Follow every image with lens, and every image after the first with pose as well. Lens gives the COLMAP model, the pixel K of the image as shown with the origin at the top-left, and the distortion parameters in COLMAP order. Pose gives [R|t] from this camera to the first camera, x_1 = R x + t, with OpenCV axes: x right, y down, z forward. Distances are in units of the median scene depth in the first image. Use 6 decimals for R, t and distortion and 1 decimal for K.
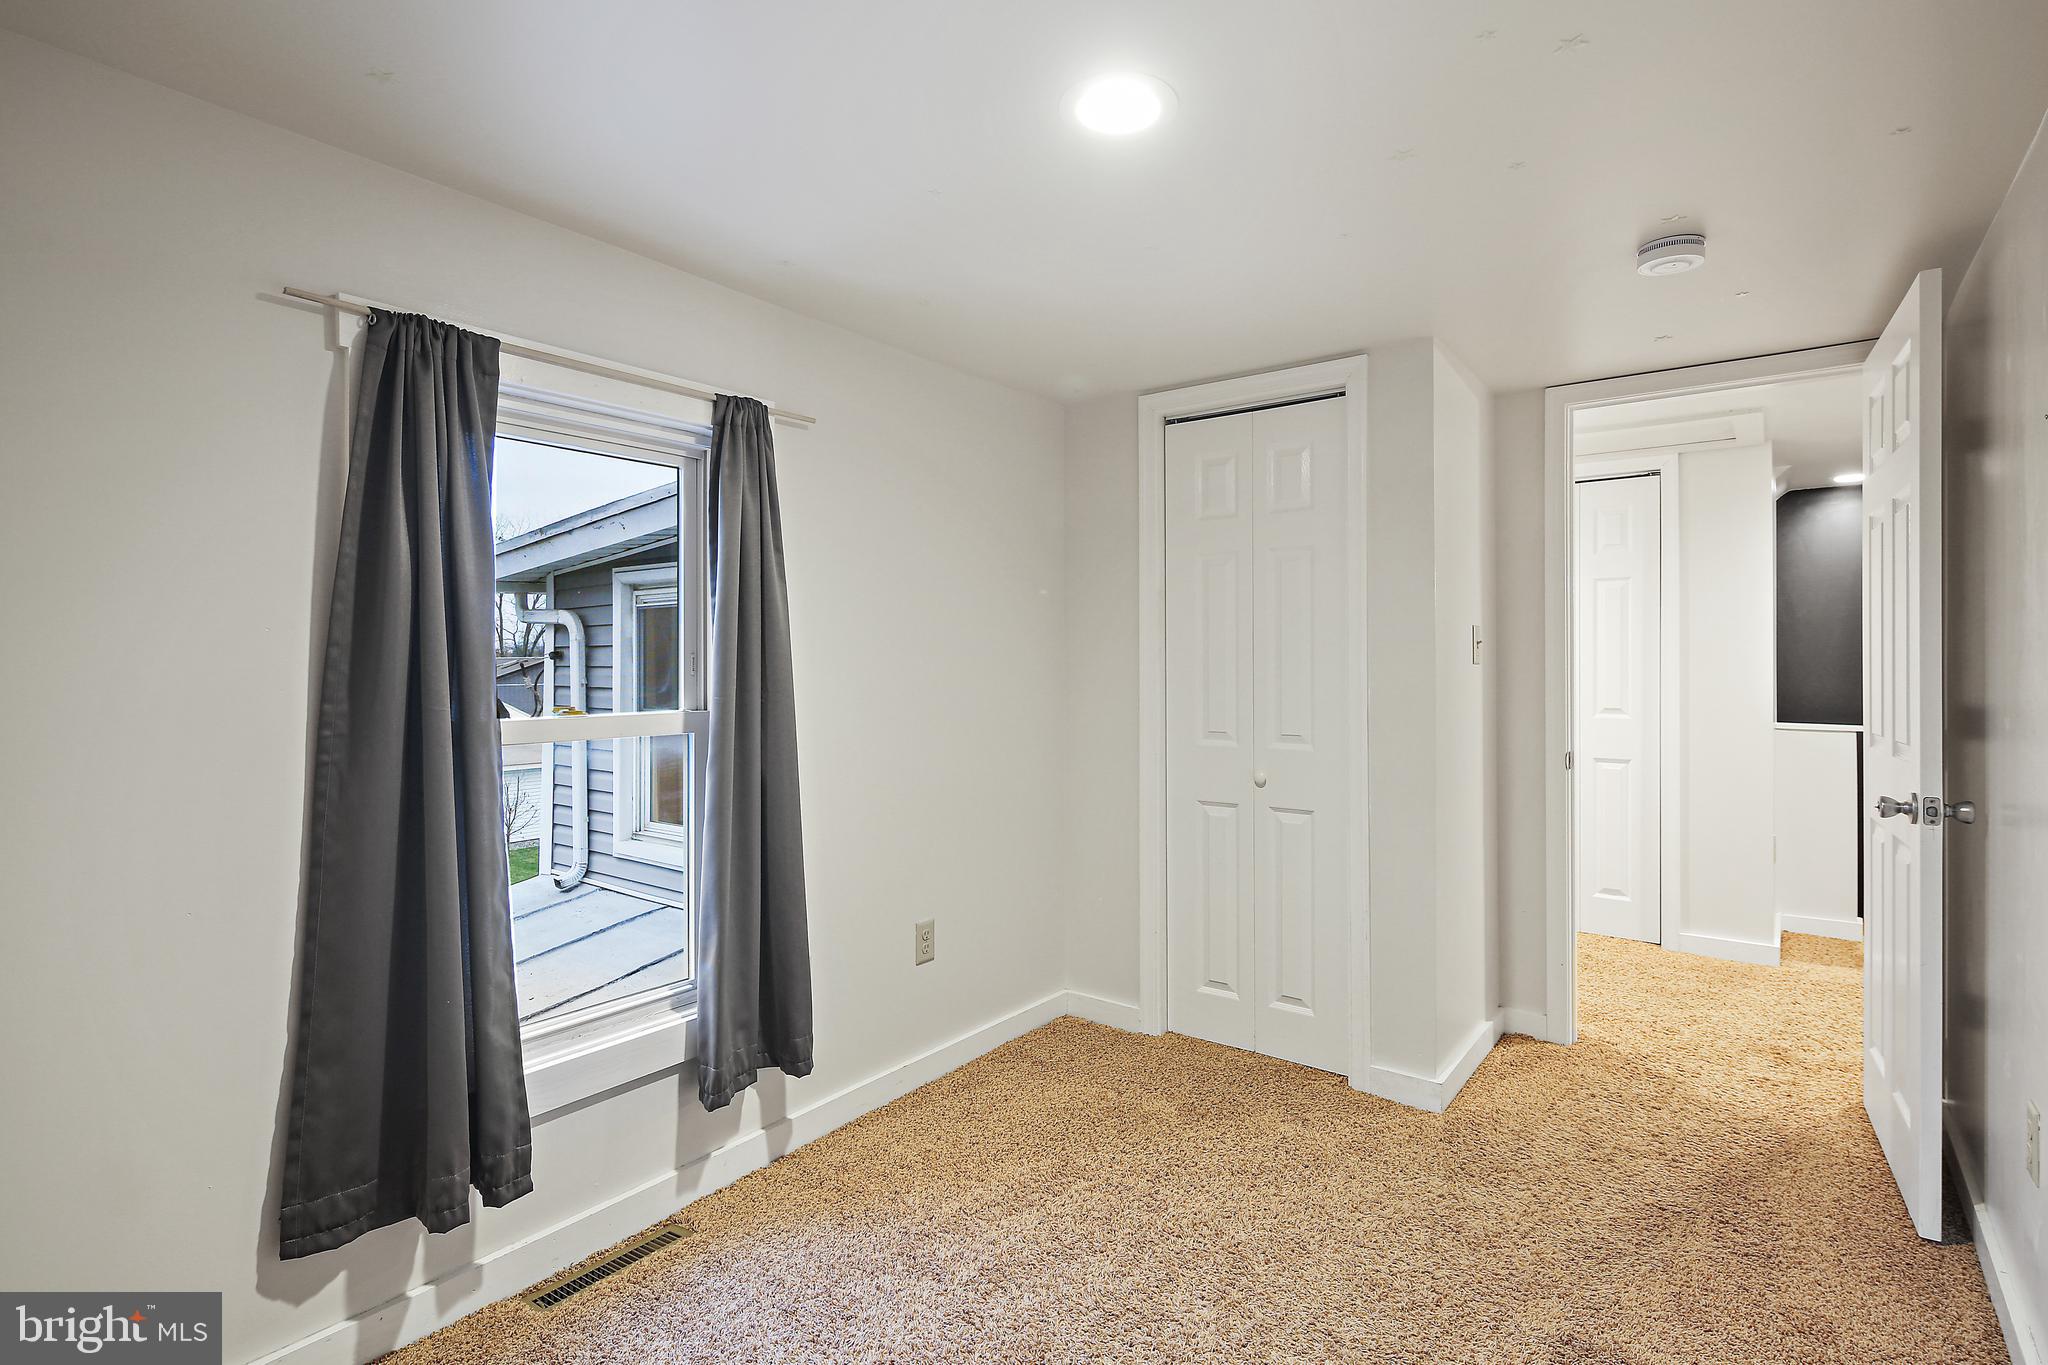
lens RADIAL K [[989.2, 0, 1035.4], [0, 989.2, 677.0], [0, 0, 1]] dist [0.003438, -0.008495]
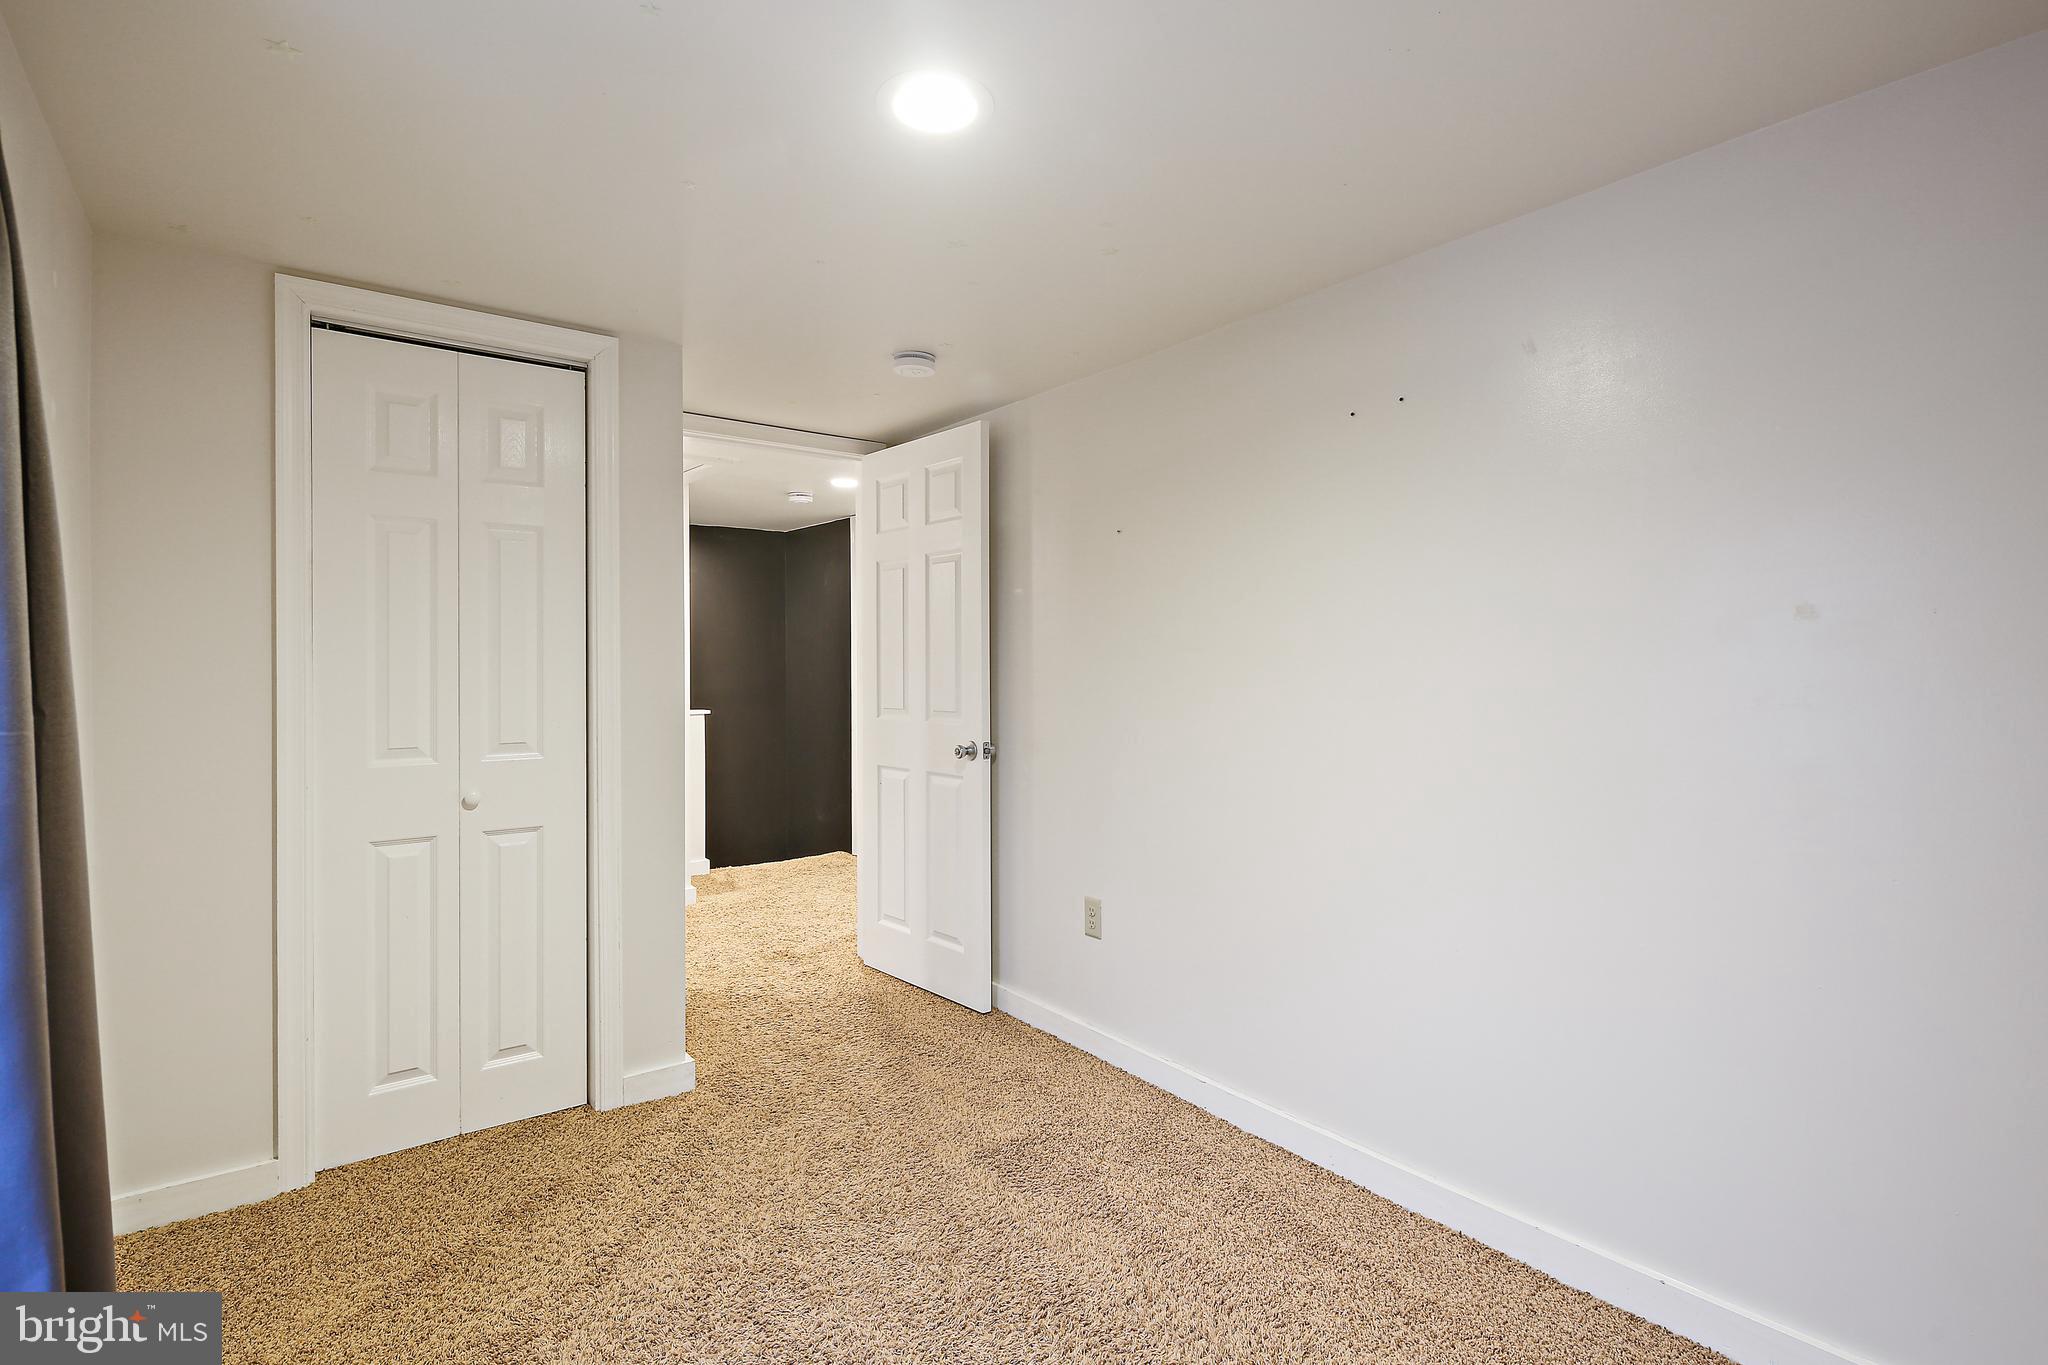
lens RADIAL K [[989.2, 0, 1035.5], [0, 989.2, 671.3], [0, 0, 1]] dist [0.003438, -0.008495]
pose [[0.263726, -0.008740, 0.964558, -0.483058], [0.012214, 0.999909, 0.005721, -0.003578], [-0.964520, 0.010272, 0.263808, 0.354456]]
